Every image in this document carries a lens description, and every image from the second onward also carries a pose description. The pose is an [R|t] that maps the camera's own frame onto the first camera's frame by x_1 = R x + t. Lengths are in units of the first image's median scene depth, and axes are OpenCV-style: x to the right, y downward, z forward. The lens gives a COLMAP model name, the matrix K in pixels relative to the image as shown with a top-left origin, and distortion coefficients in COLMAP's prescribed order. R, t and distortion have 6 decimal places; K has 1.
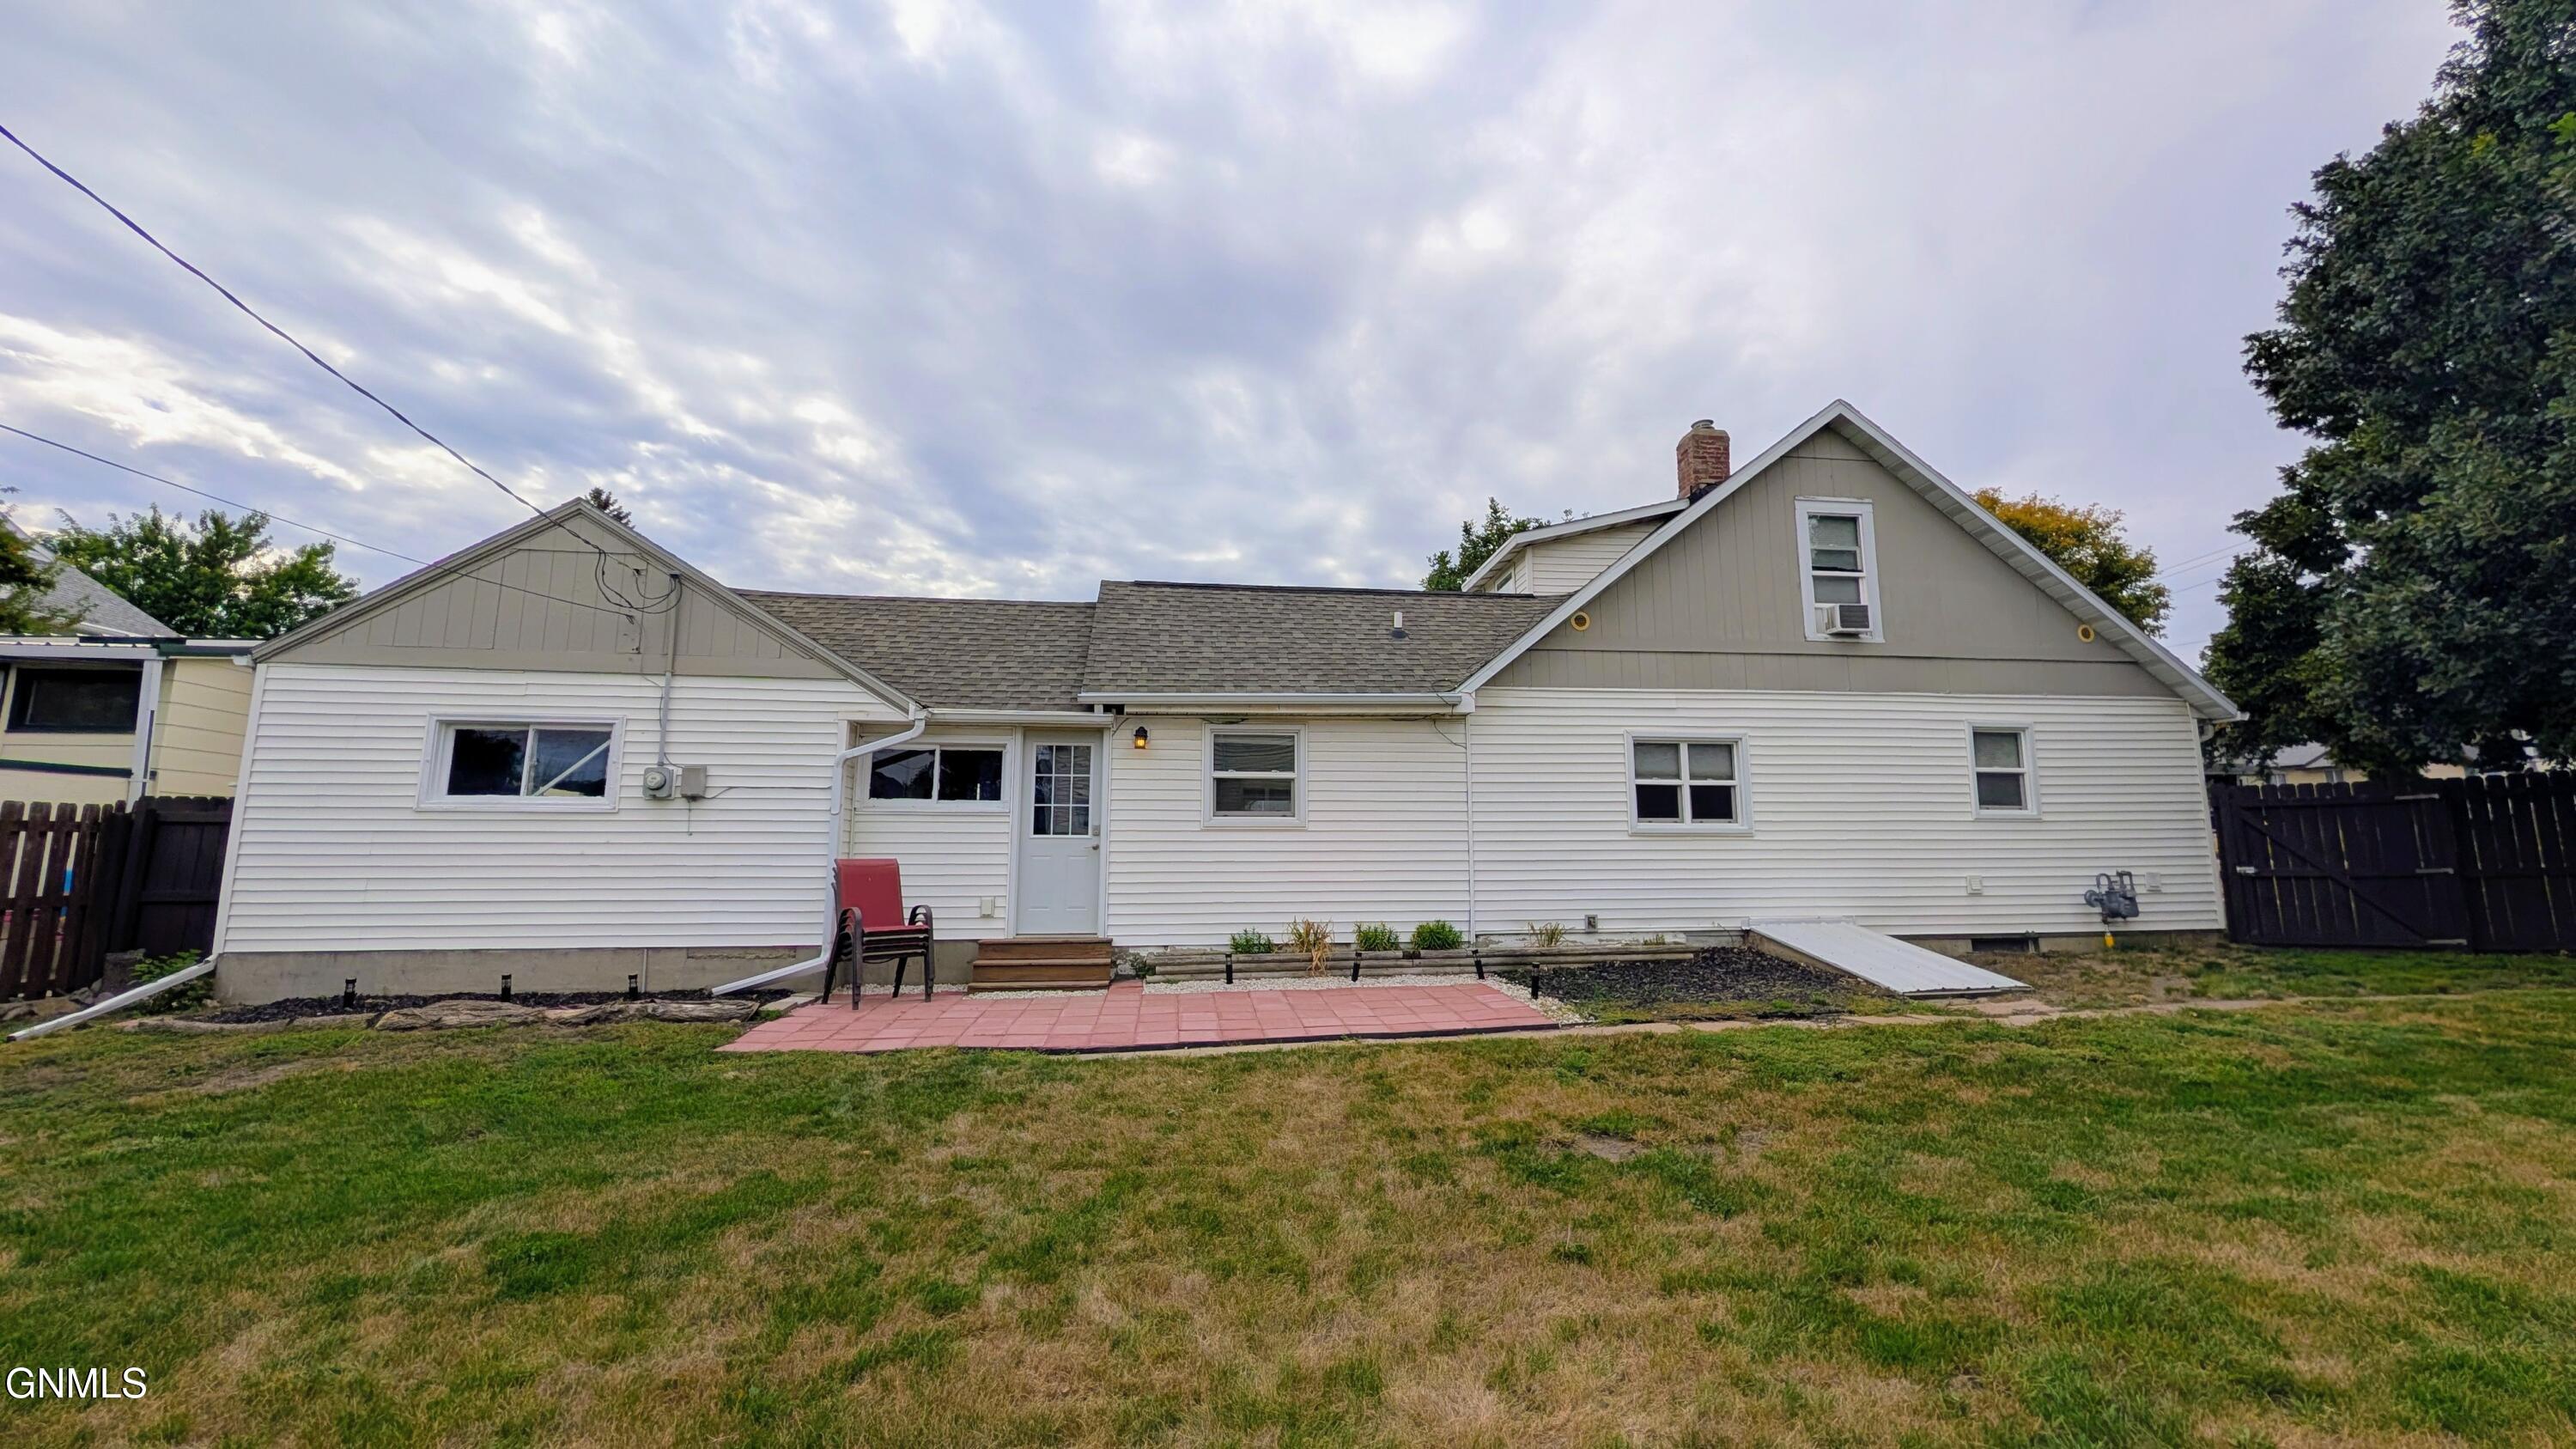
lens RADIAL K [[987.6, 0, 1284.8], [0, 987.6, 723.1], [0, 0, 1]] dist [0.000522, -0.000020]
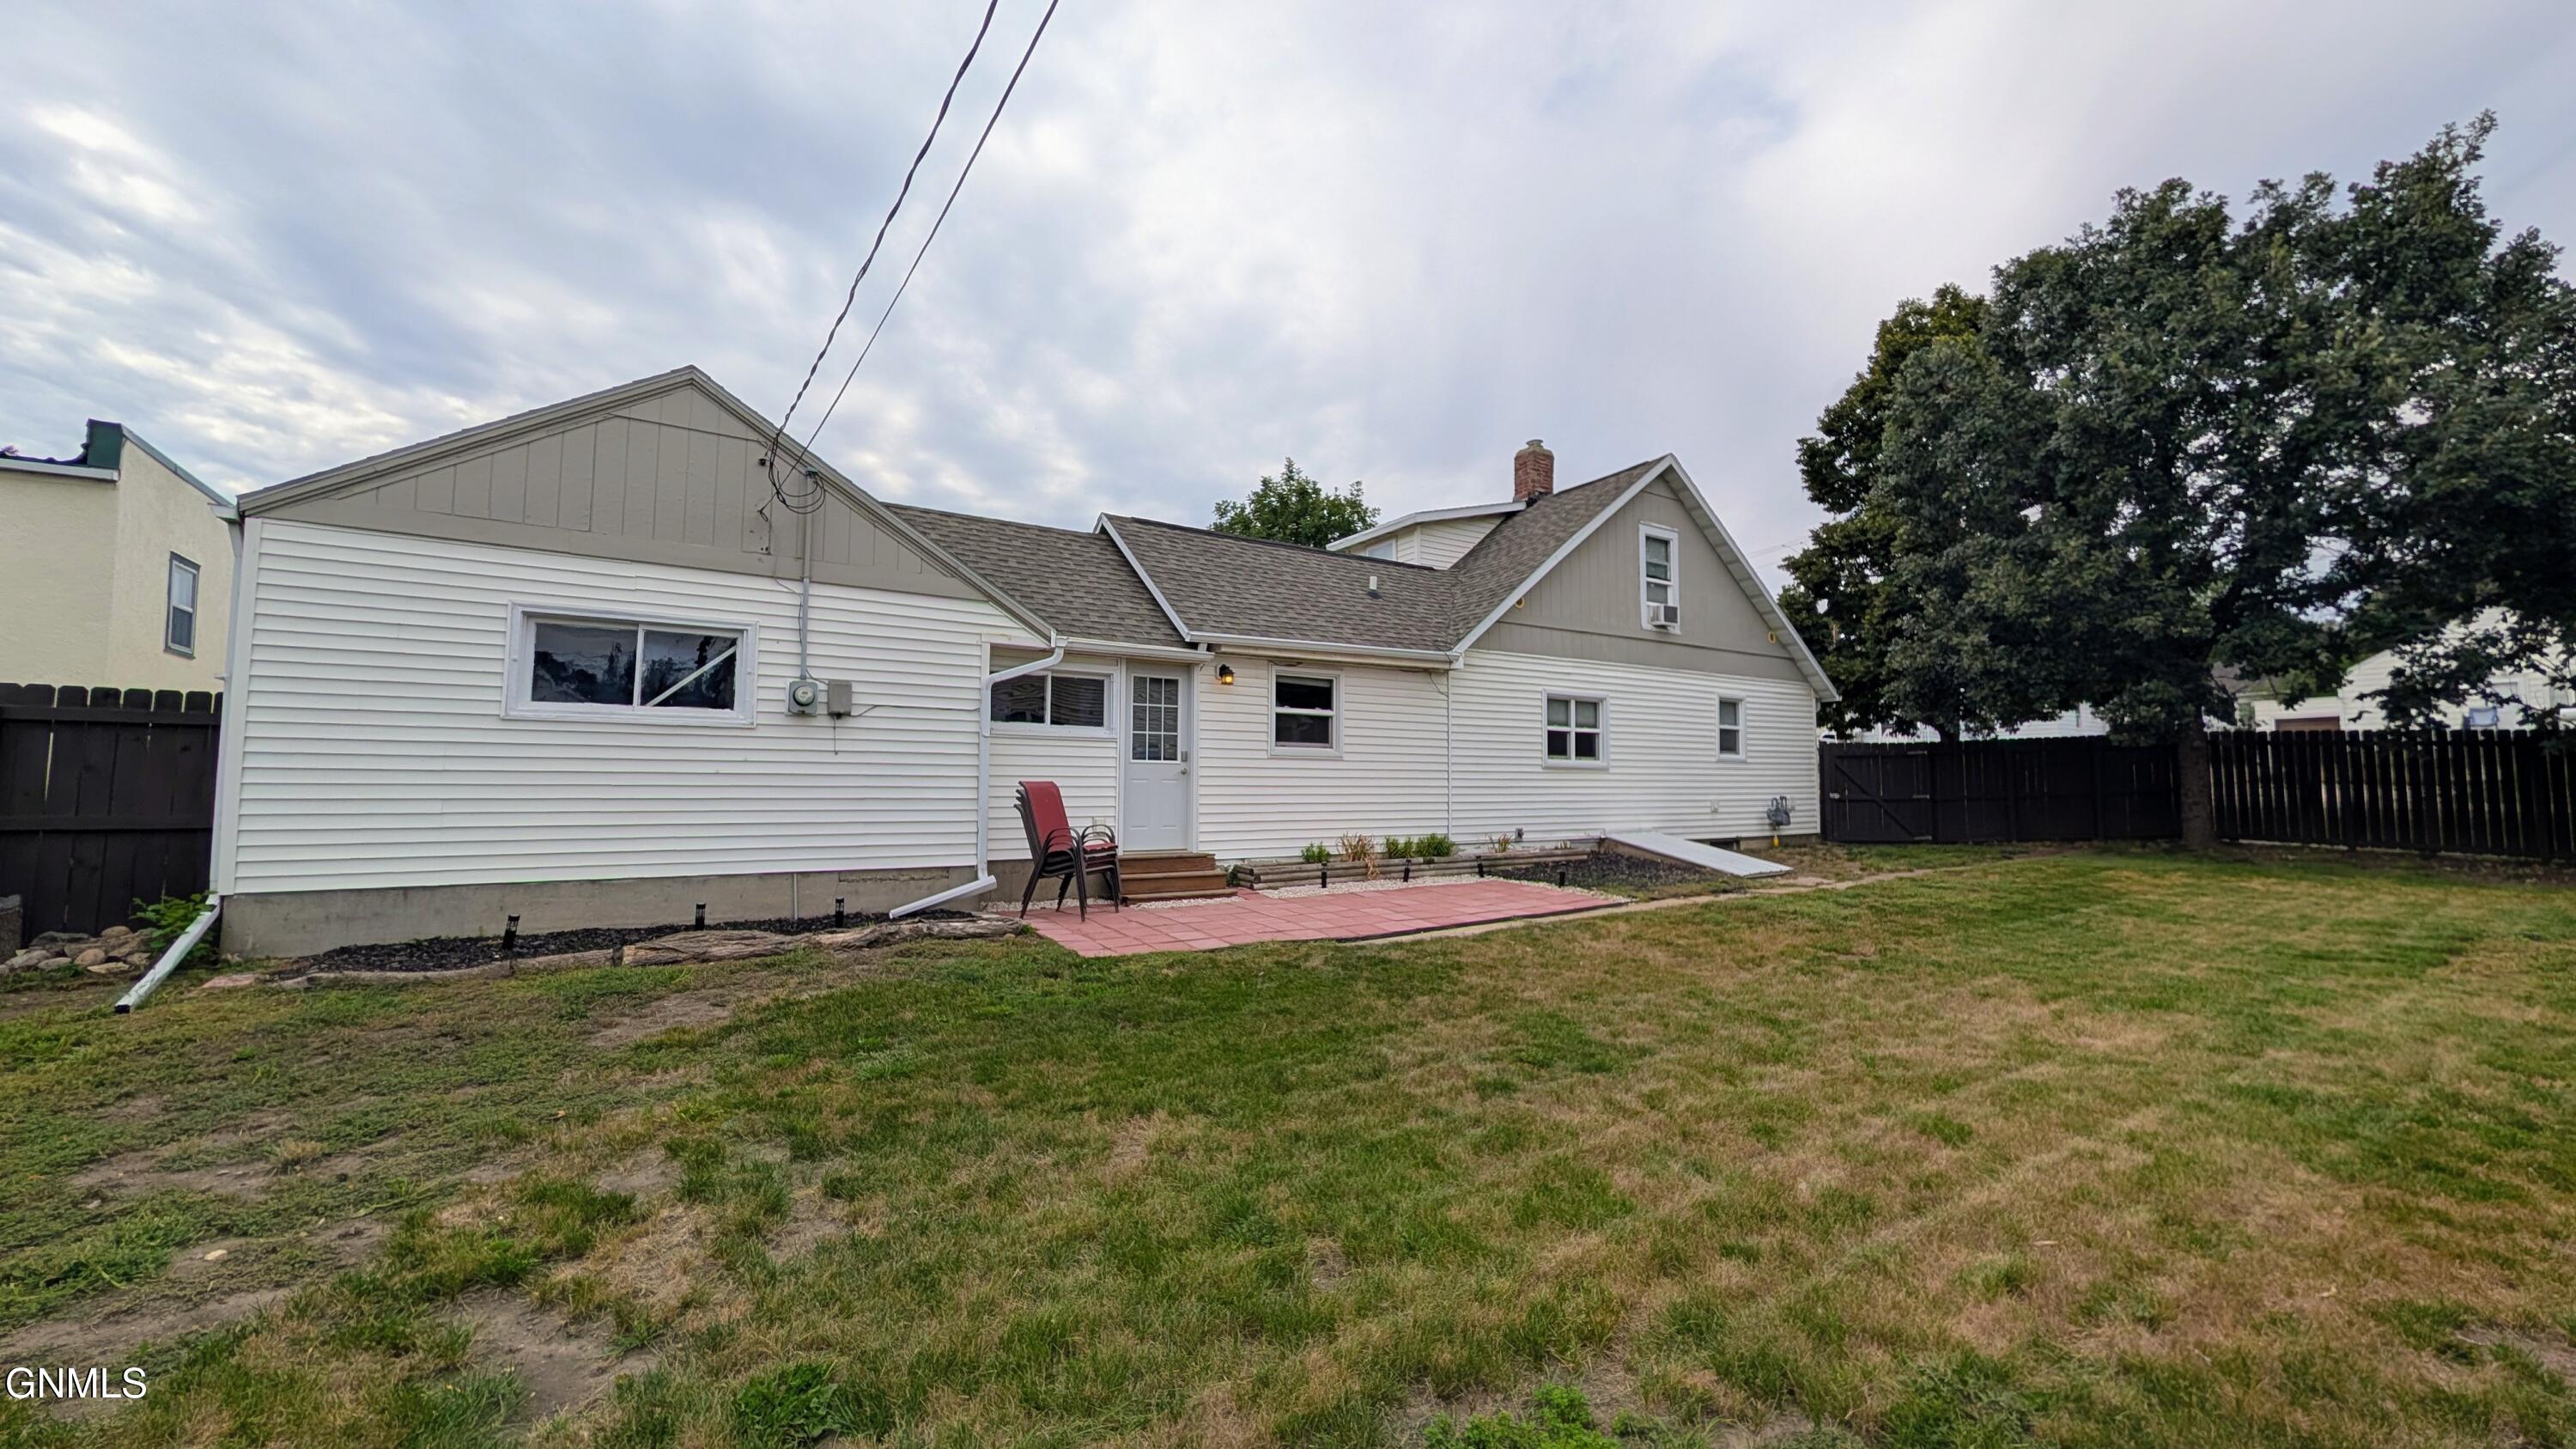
lens RADIAL K [[971.0, 0, 1256.3], [0, 971.0, 725.9], [0, 0, 1]] dist [-0.000390, -0.000040]
pose [[0.906118, 0.033030, 0.421734, -0.566890], [-0.065177, 0.995944, 0.062035, 0.002147], [-0.417974, -0.083699, 0.904595, -0.007013]]
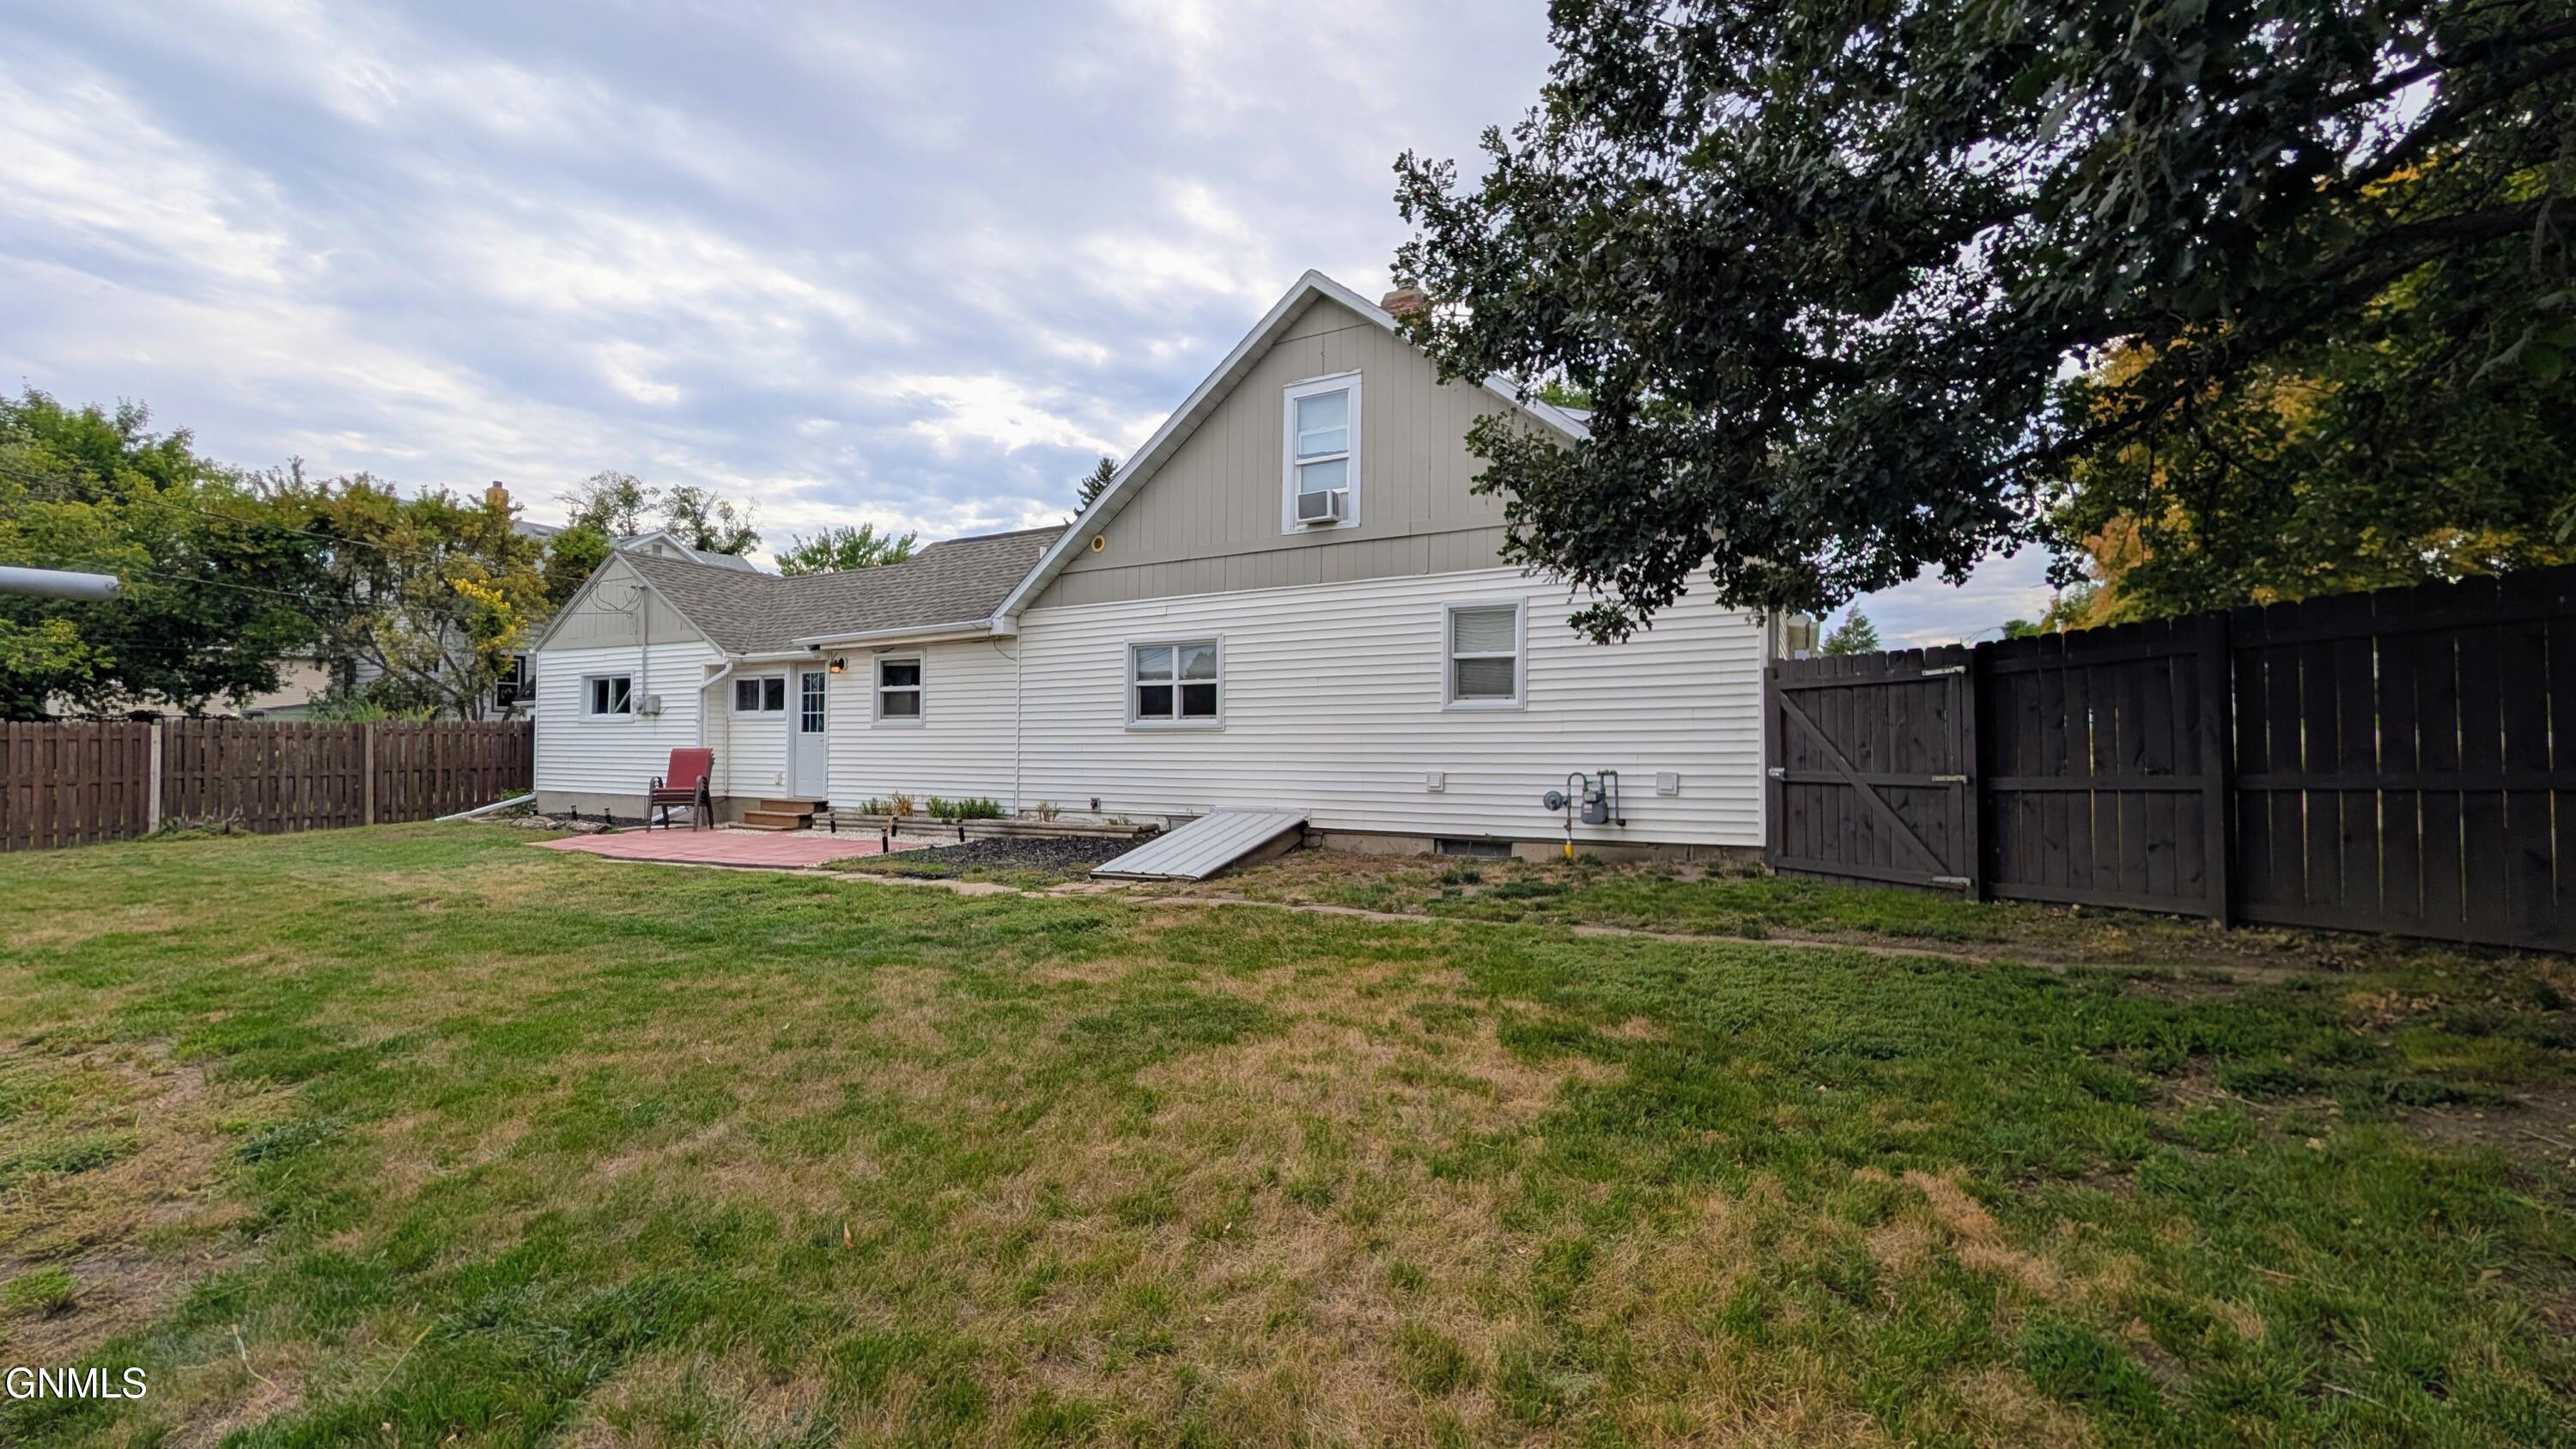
lens RADIAL K [[1027.0, 0, 1224.9], [0, 1027.0, 732.9], [0, 0, 1]] dist [0.001635, 0.000040]
pose [[0.795442, -0.003817, -0.606018, 1.207990], [0.077126, 0.992487, 0.094981, 0.012612], [0.601102, -0.122292, 0.789760, 0.135617]]
